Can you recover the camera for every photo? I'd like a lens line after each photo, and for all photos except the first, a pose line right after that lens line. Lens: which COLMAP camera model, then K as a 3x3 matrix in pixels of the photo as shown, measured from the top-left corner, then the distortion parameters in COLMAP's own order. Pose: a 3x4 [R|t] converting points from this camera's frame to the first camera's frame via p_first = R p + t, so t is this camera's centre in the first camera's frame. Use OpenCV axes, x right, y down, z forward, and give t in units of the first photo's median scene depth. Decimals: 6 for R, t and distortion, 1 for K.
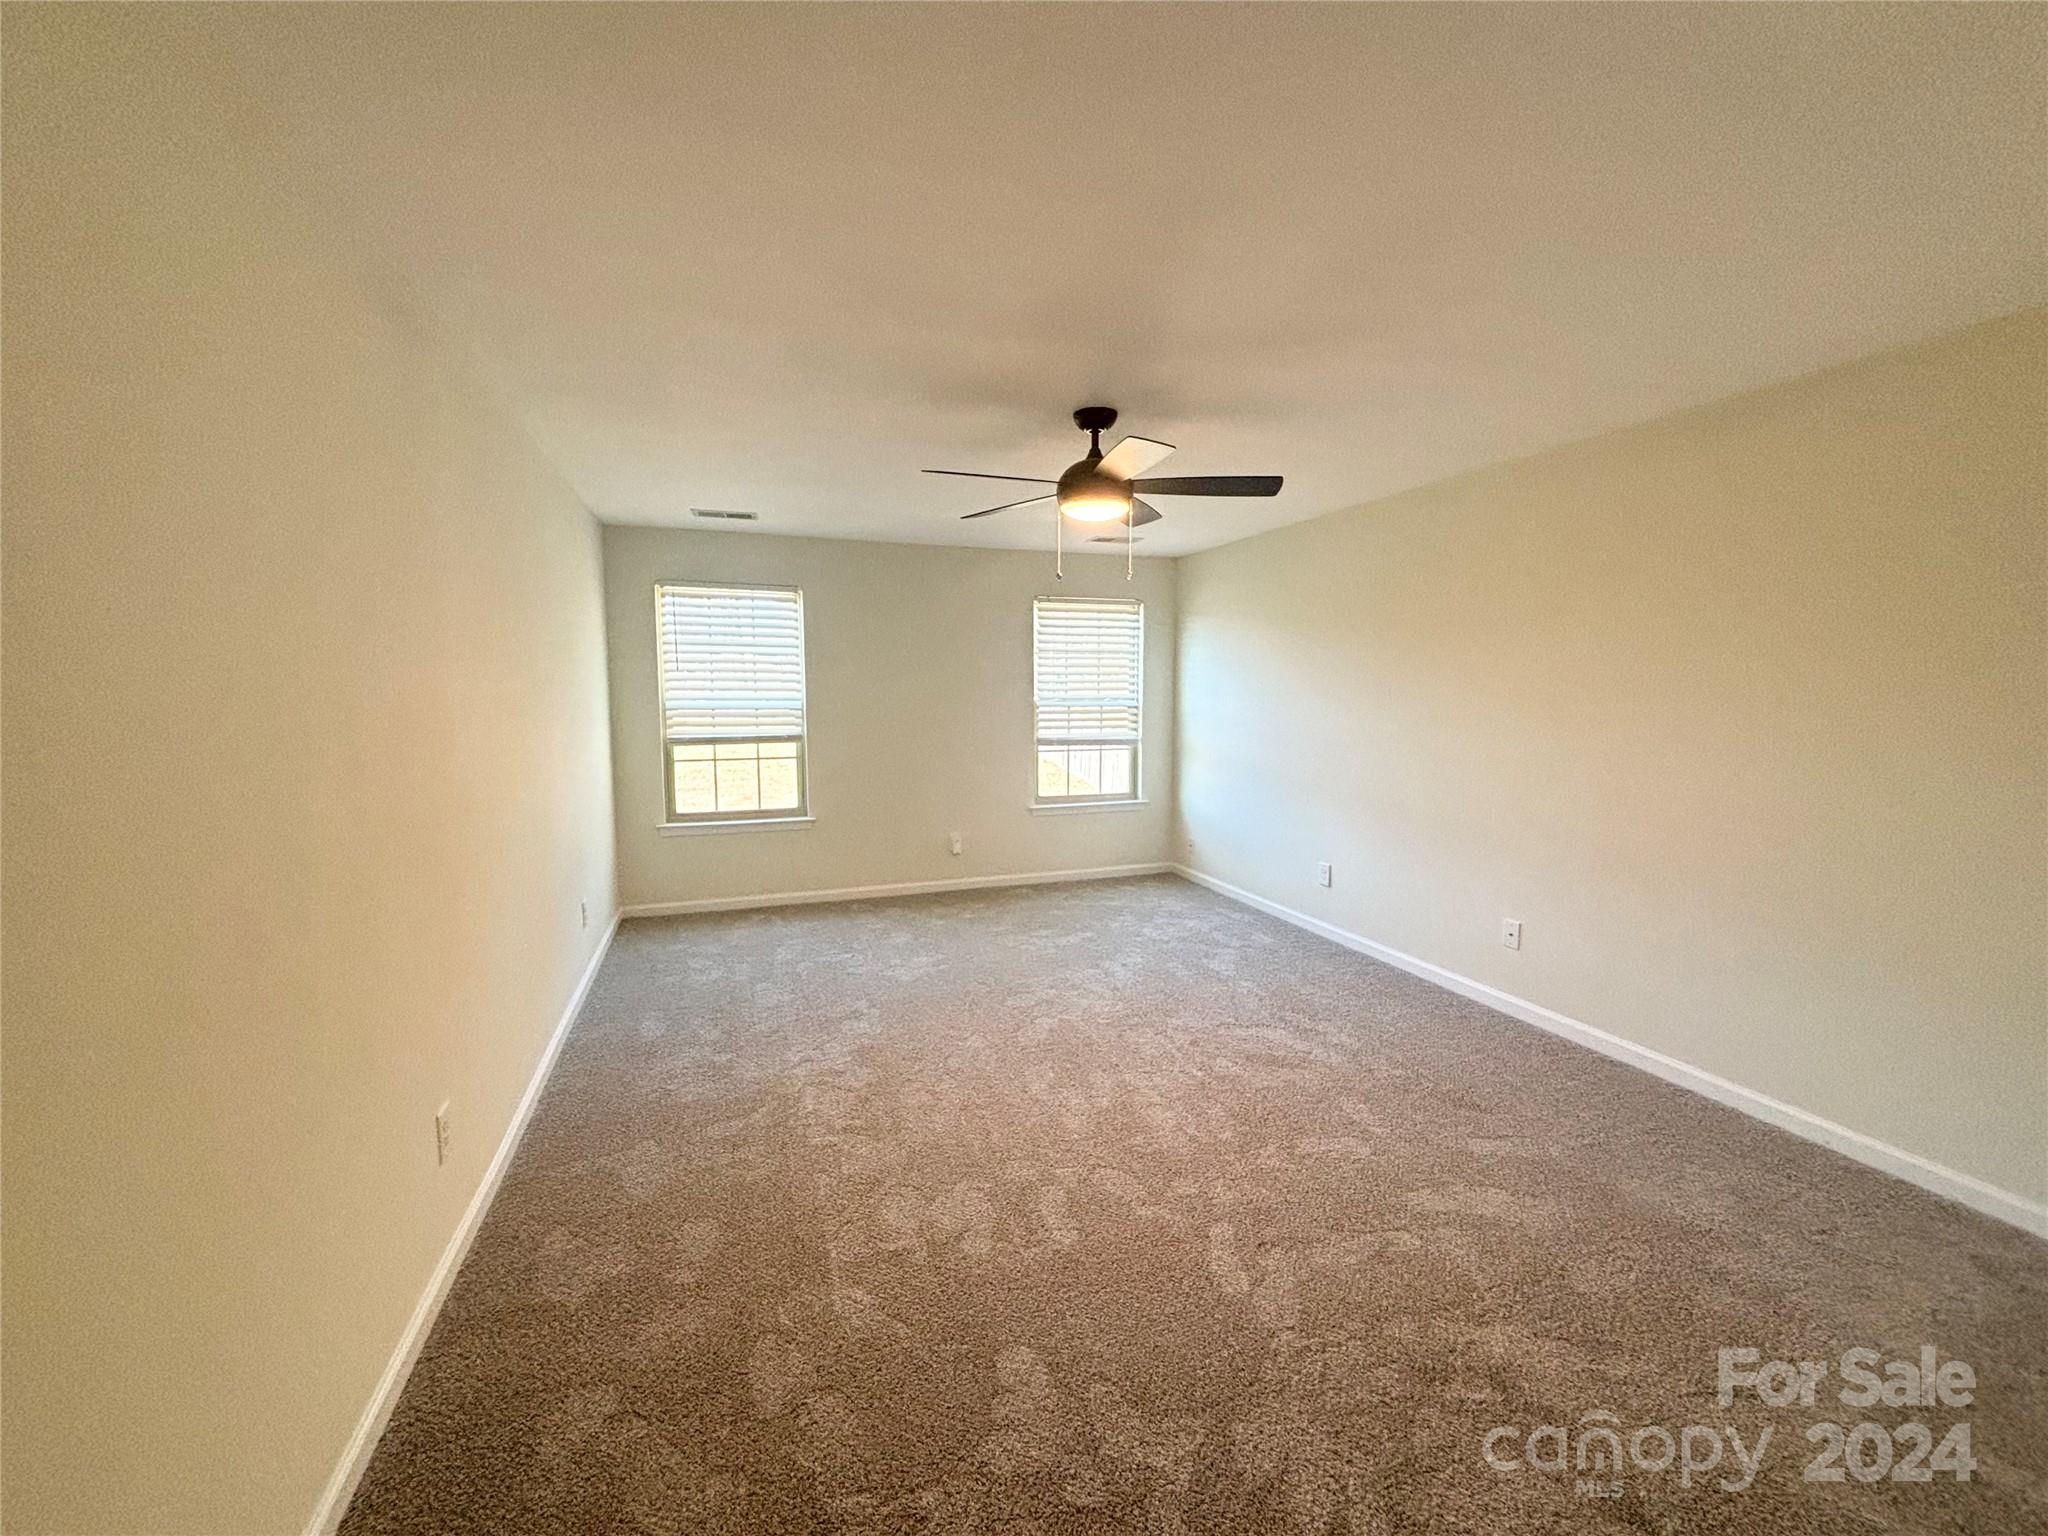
lens RADIAL K [[831.2, 0, 1022.3], [0, 831.2, 787.9], [0, 0, 1]] dist [0.006731, -0.001885]
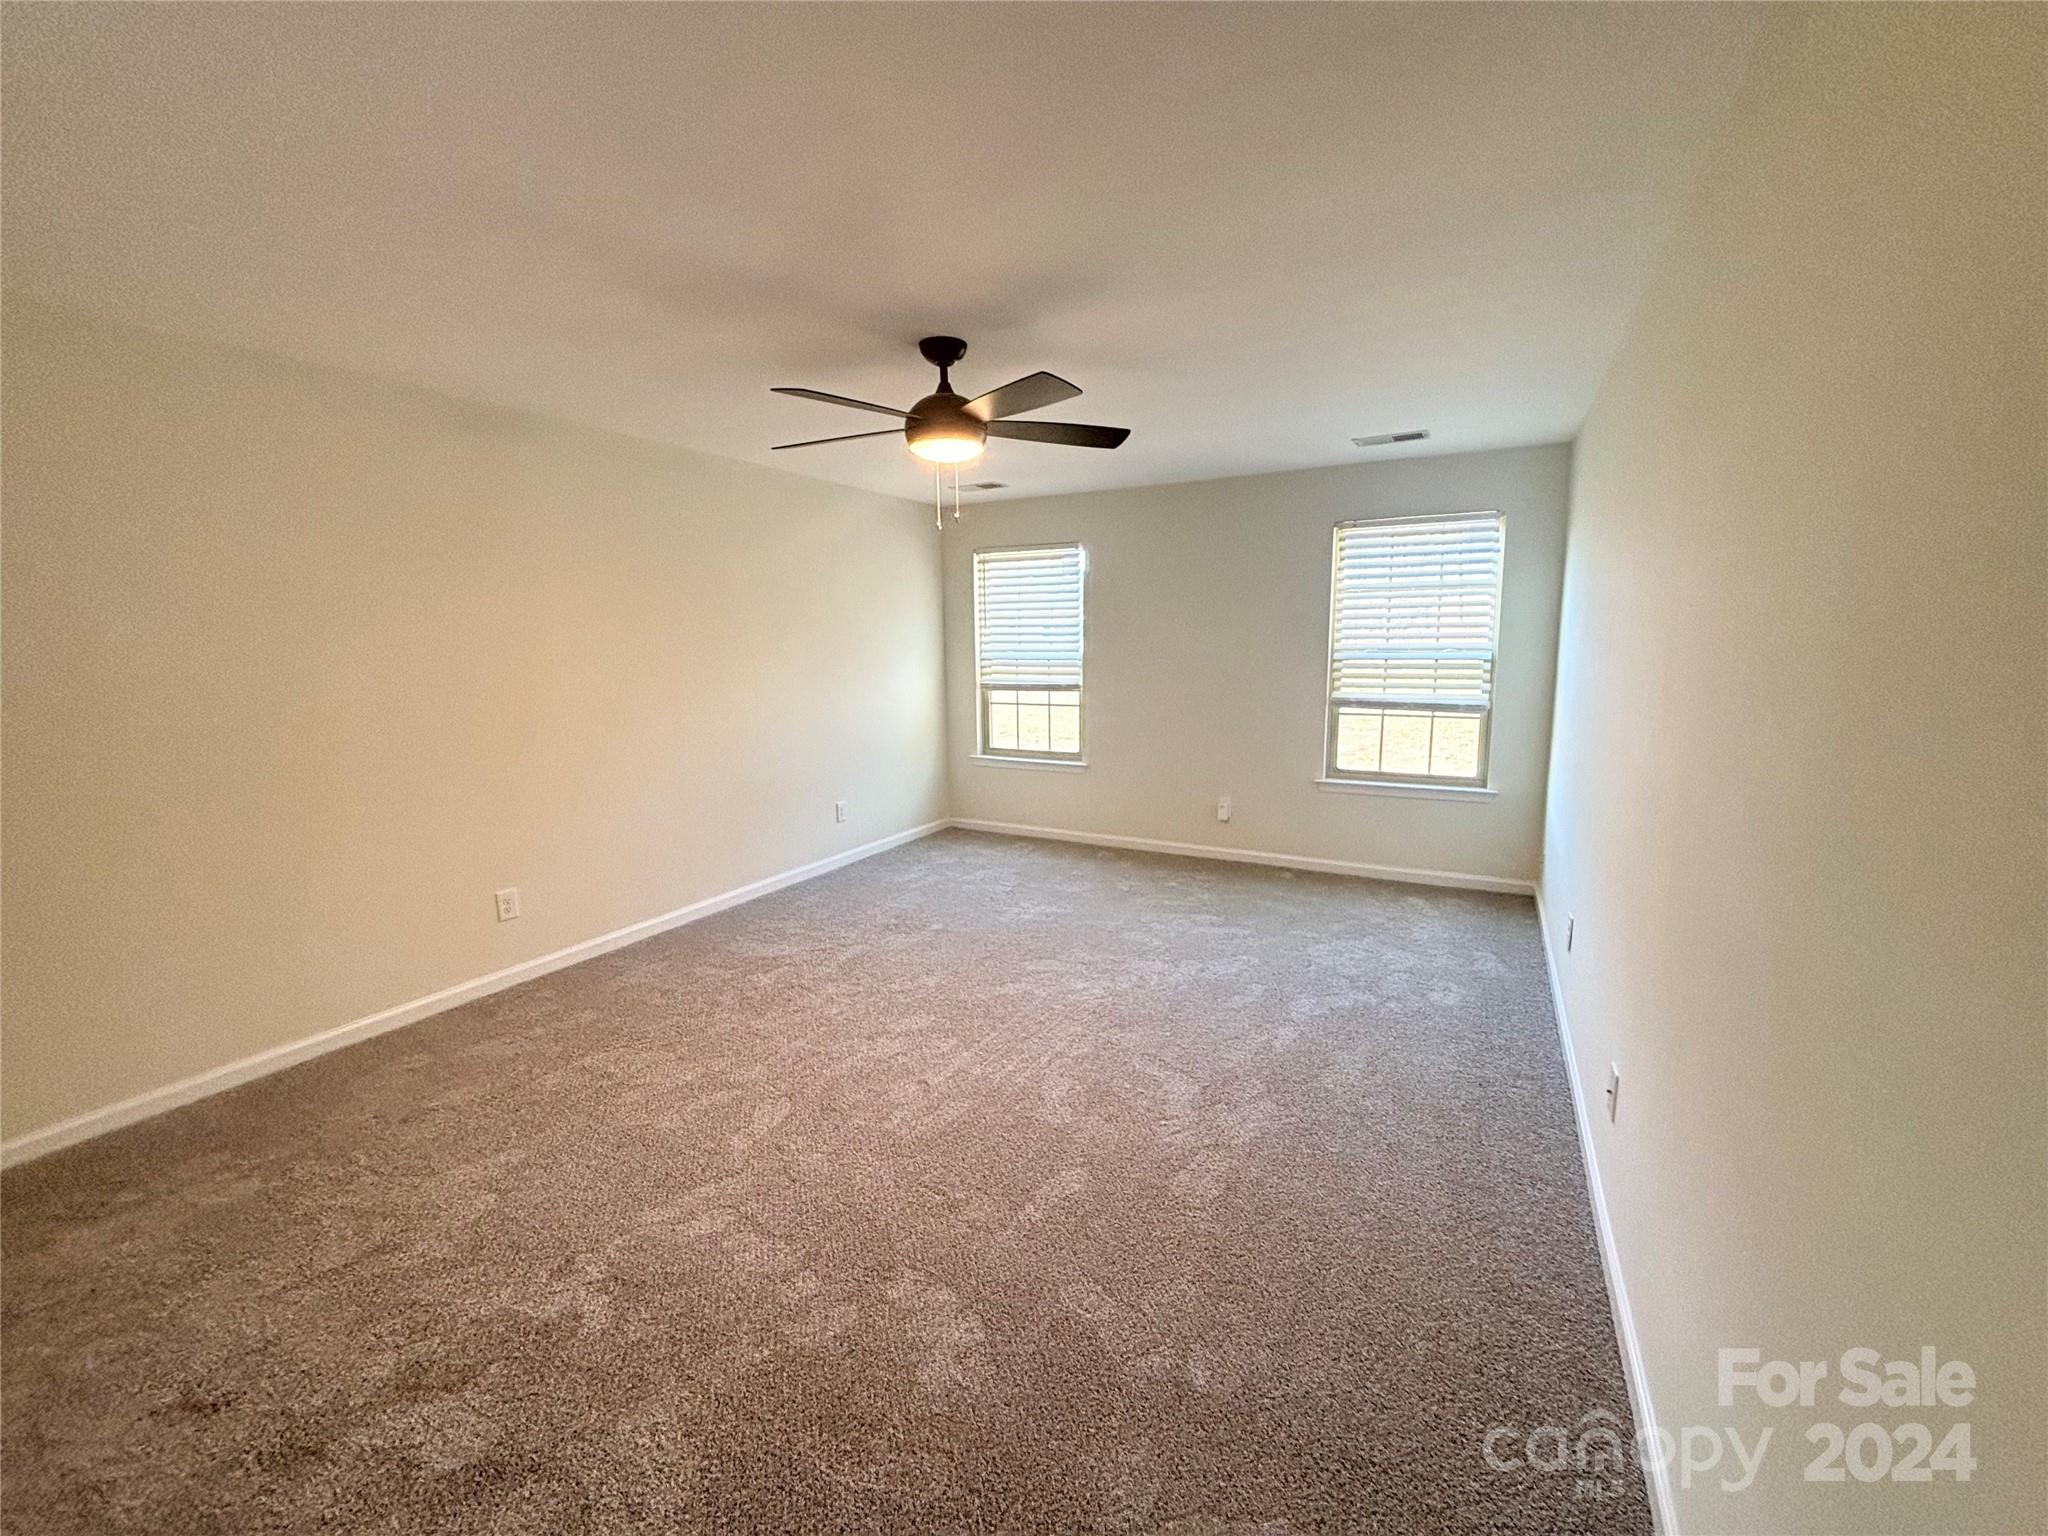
lens RADIAL K [[831.2, 0, 993.2], [0, 831.2, 743.2], [0, 0, 1]] dist [0.006731, -0.001885]
pose [[0.666923, 0.082462, -0.740550, 0.464708], [-0.082129, 0.995937, 0.036936, -0.019932], [0.740587, 0.036187, 0.670985, 0.224578]]
